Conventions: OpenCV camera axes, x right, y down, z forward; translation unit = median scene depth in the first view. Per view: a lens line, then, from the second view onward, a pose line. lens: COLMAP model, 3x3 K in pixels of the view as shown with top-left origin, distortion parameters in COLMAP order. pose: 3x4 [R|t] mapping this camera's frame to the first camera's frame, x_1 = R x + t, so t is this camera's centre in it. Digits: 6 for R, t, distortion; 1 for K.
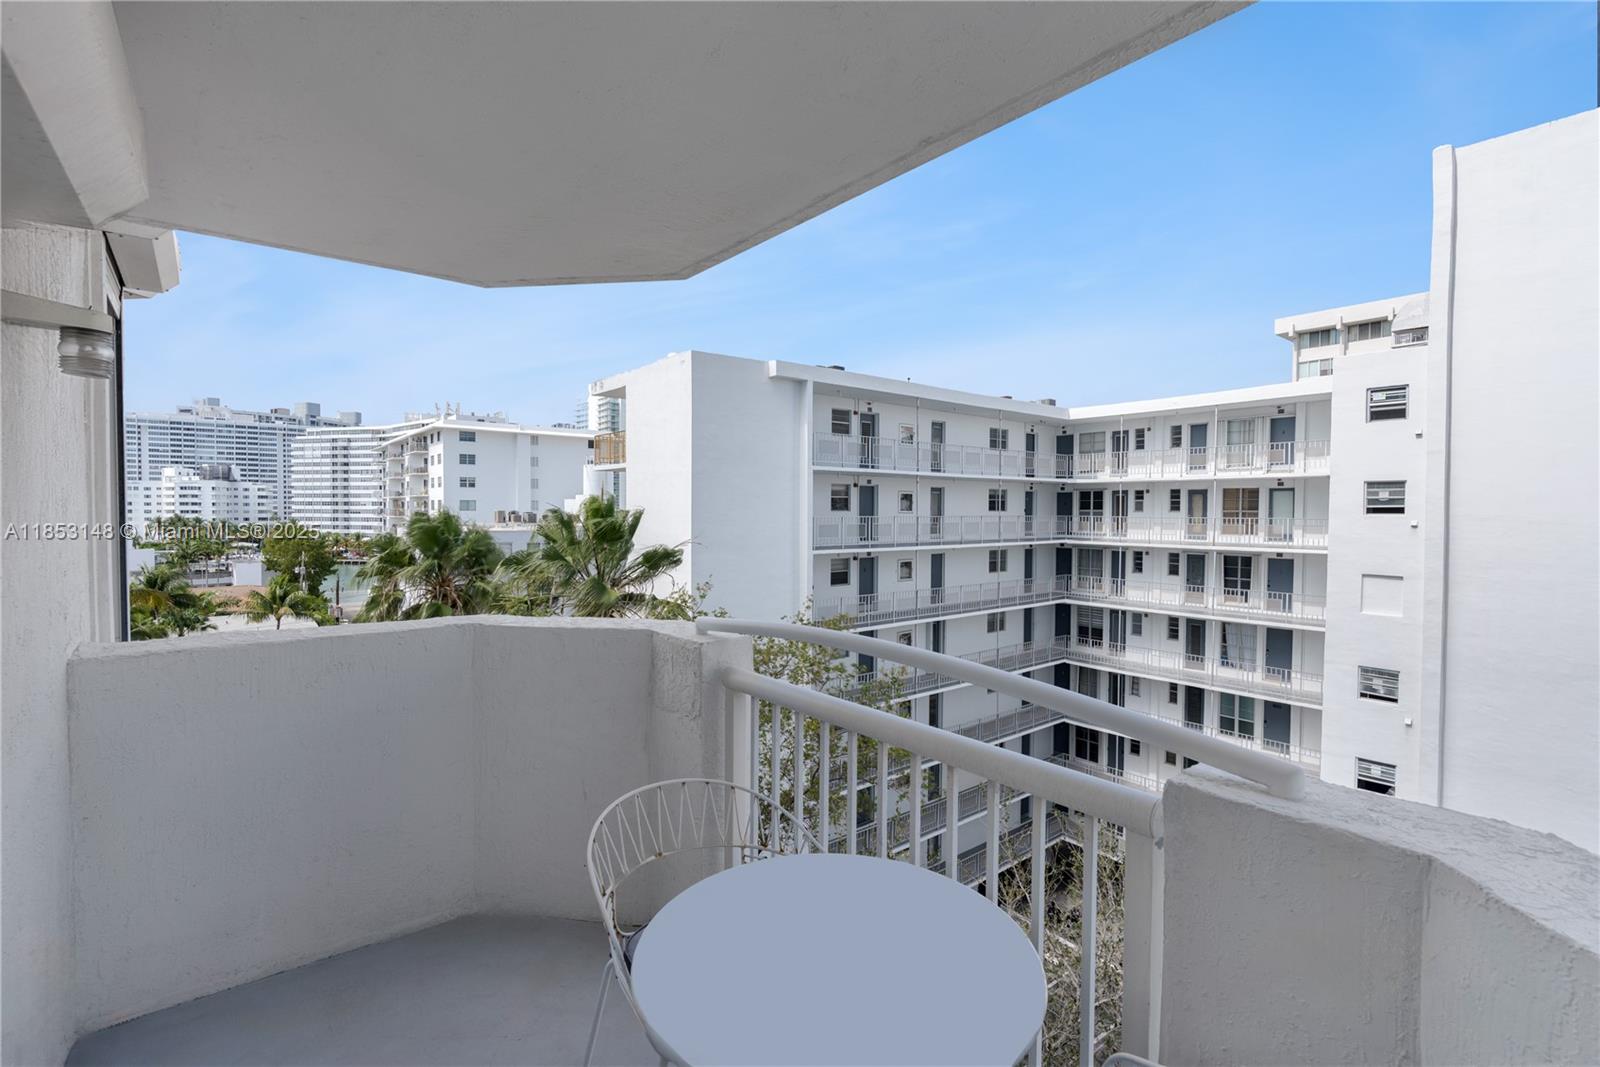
lens RADIAL K [[724.6, 0, 800.0], [0, 724.6, 533.5], [0, 0, 1]] dist [0.000918, 0.000069]
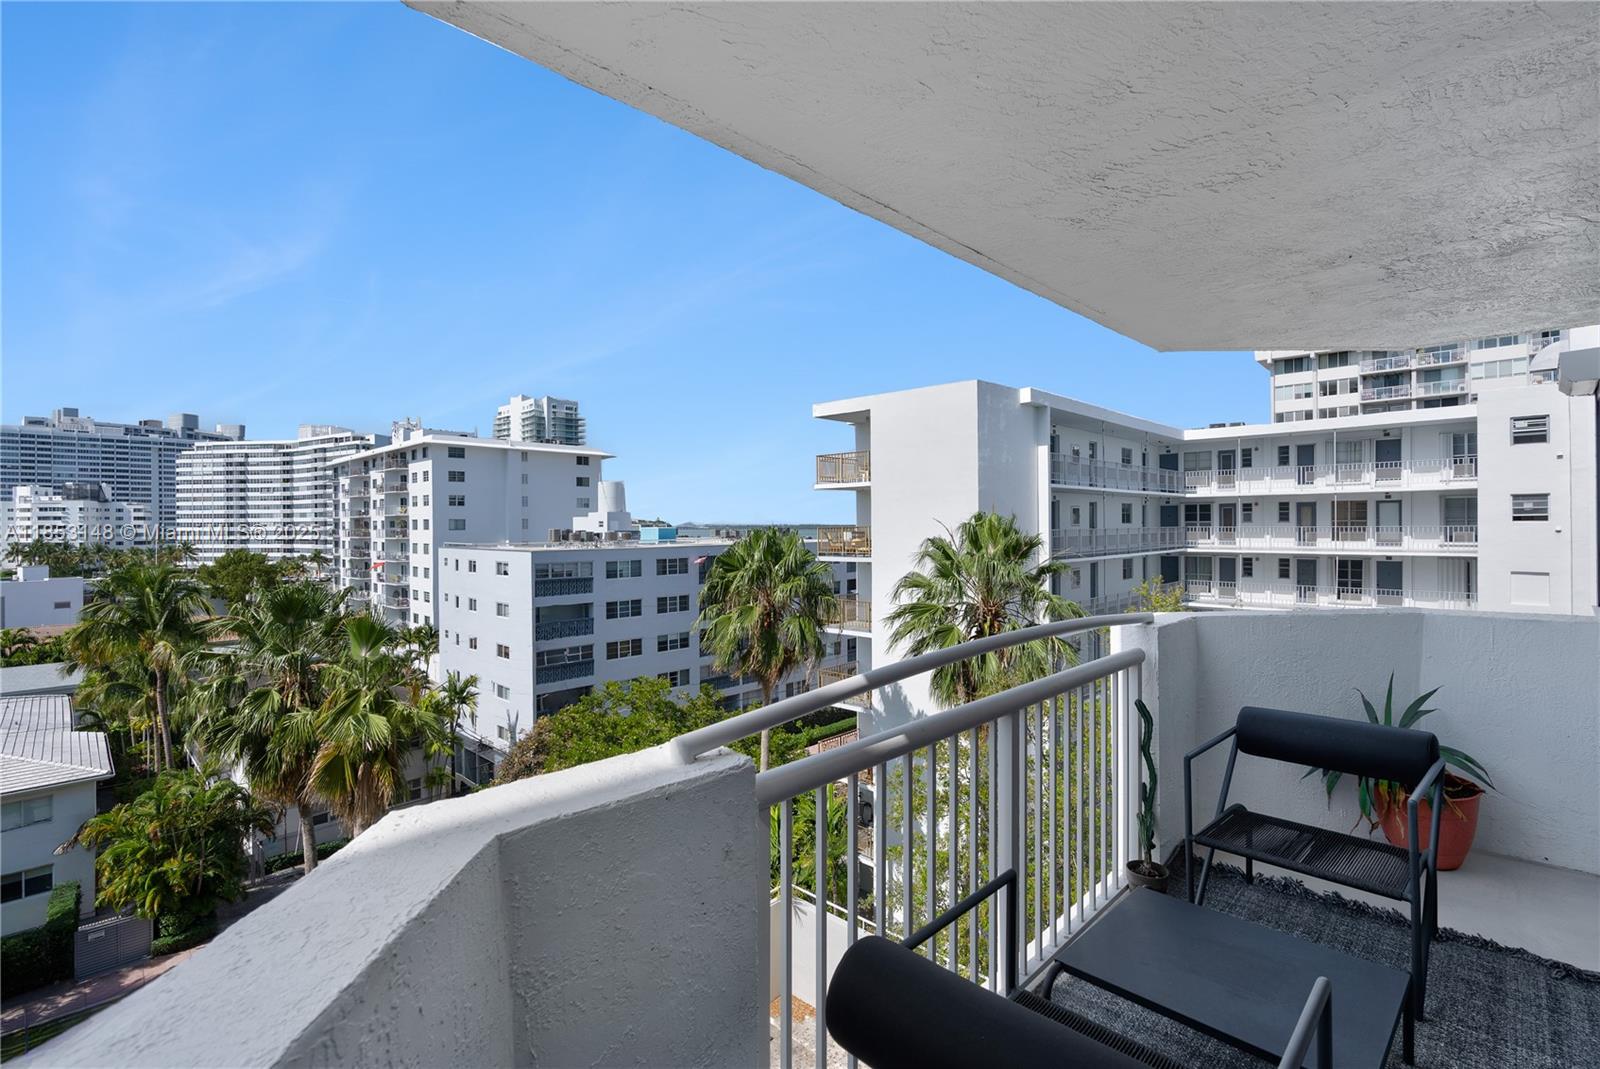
lens RADIAL K [[734.9, 0, 800.0], [0, 734.9, 534.5], [0, 0, 1]] dist [0.001521, 0.000158]
pose [[0.992561, -0.012777, 0.121077, -0.253206], [0.015259, 0.999692, -0.019596, 0.000275], [-0.120789, 0.021298, 0.992450, -0.032360]]
